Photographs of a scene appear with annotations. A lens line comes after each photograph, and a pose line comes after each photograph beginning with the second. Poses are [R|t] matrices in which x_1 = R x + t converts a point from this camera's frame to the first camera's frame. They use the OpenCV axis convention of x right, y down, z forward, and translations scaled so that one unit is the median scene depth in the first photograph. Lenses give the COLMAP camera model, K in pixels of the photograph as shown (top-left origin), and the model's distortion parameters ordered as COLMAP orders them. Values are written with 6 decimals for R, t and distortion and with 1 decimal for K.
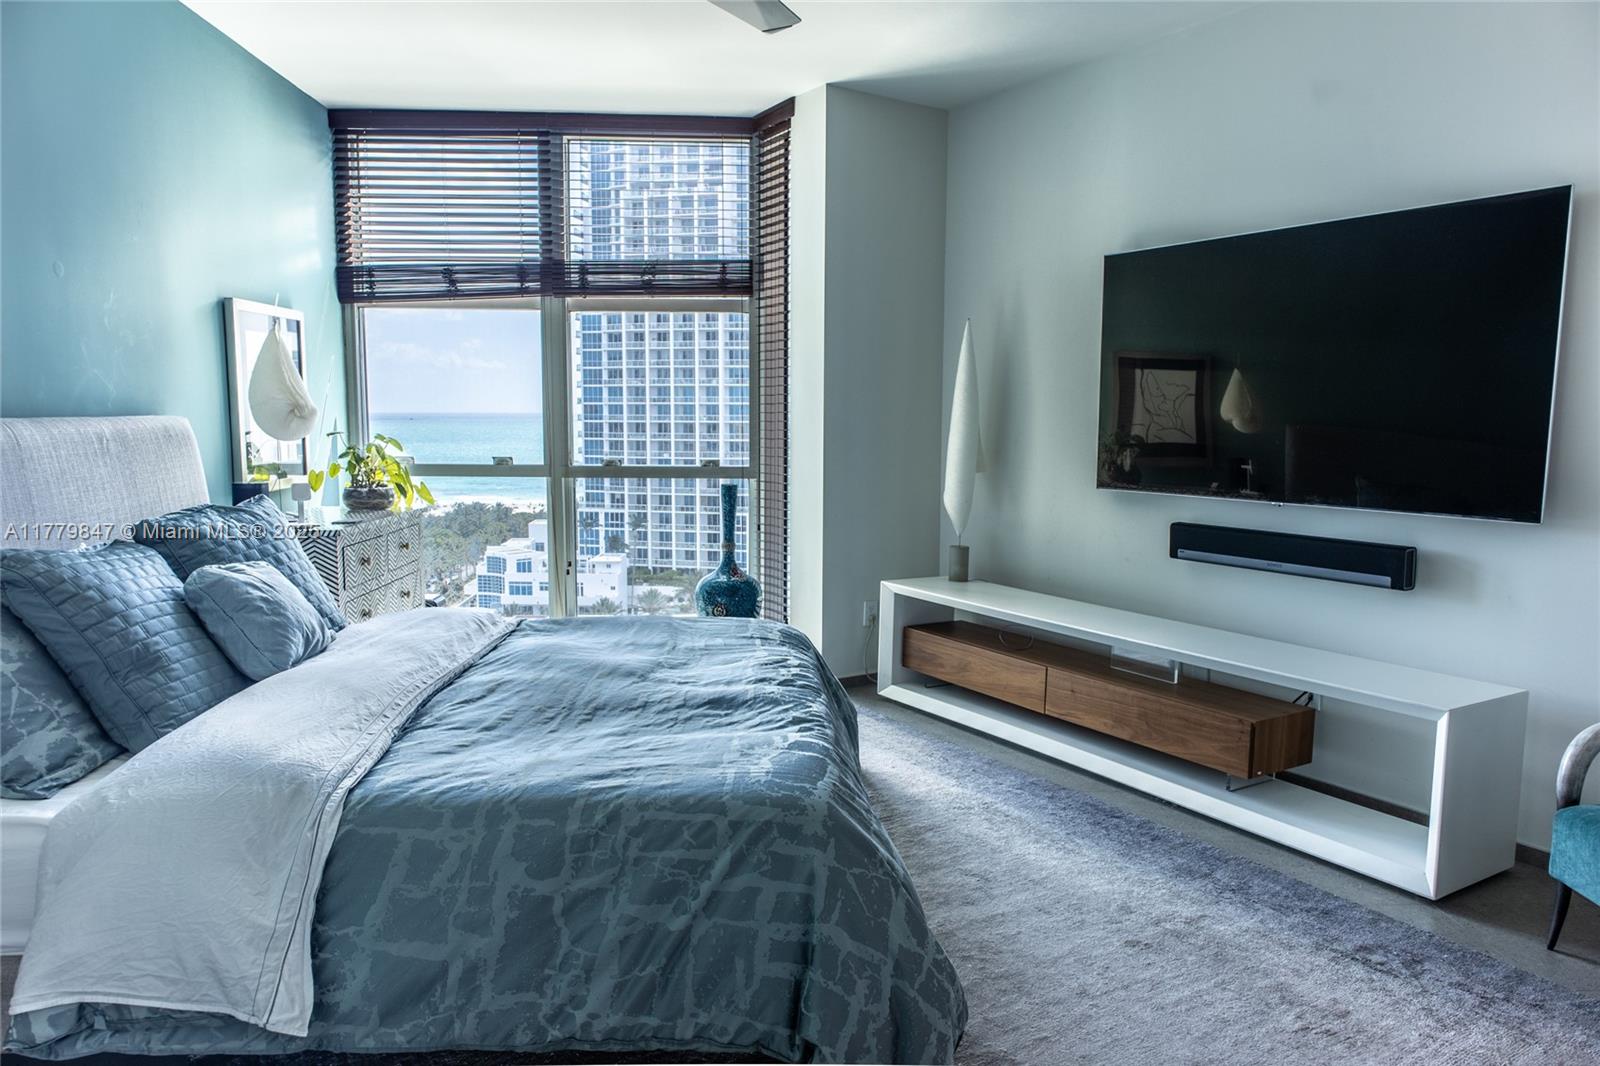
lens RADIAL K [[1055.7, 0, 793.4], [0, 1055.7, 530.6], [0, 0, 1]] dist [-0.002958, -0.000909]
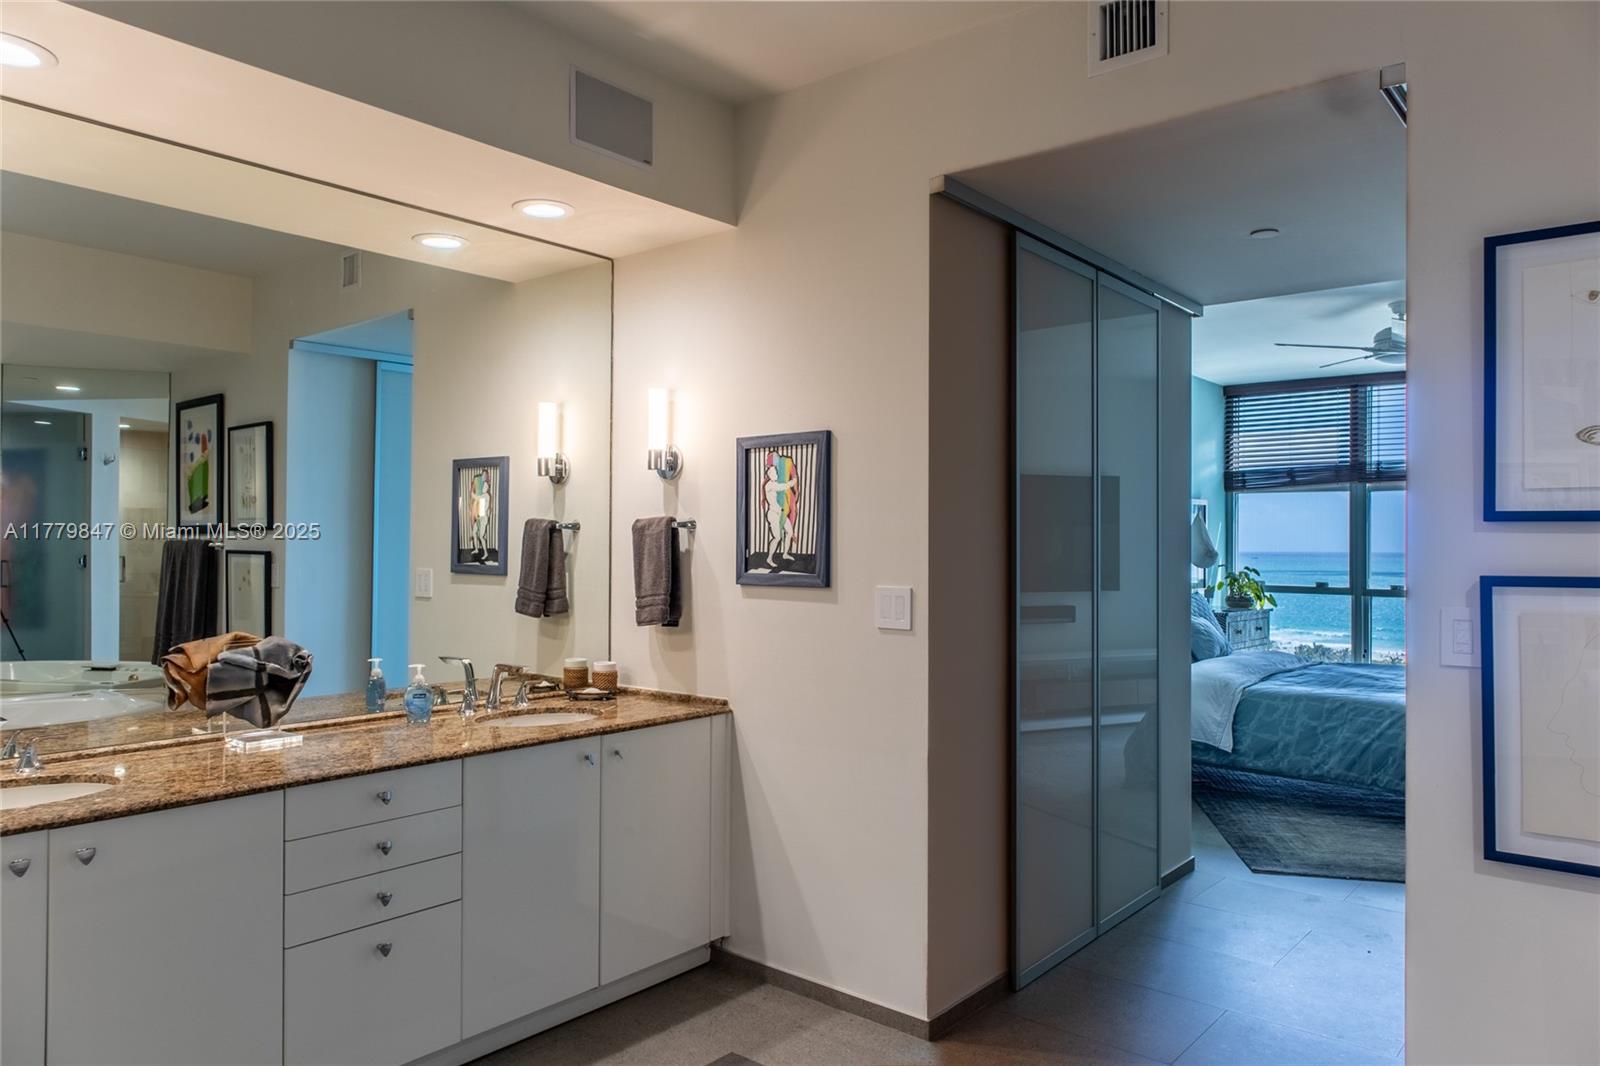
lens RADIAL K [[1055.7, 0, 793.4], [0, 1055.7, 530.6], [0, 0, 1]] dist [-0.002958, -0.000909]
pose [[0.728115, -0.007742, -0.685412, 0.649753], [-0.081955, 0.991780, -0.098265, 0.204851], [0.680538, 0.127721, 0.721495, -1.941766]]
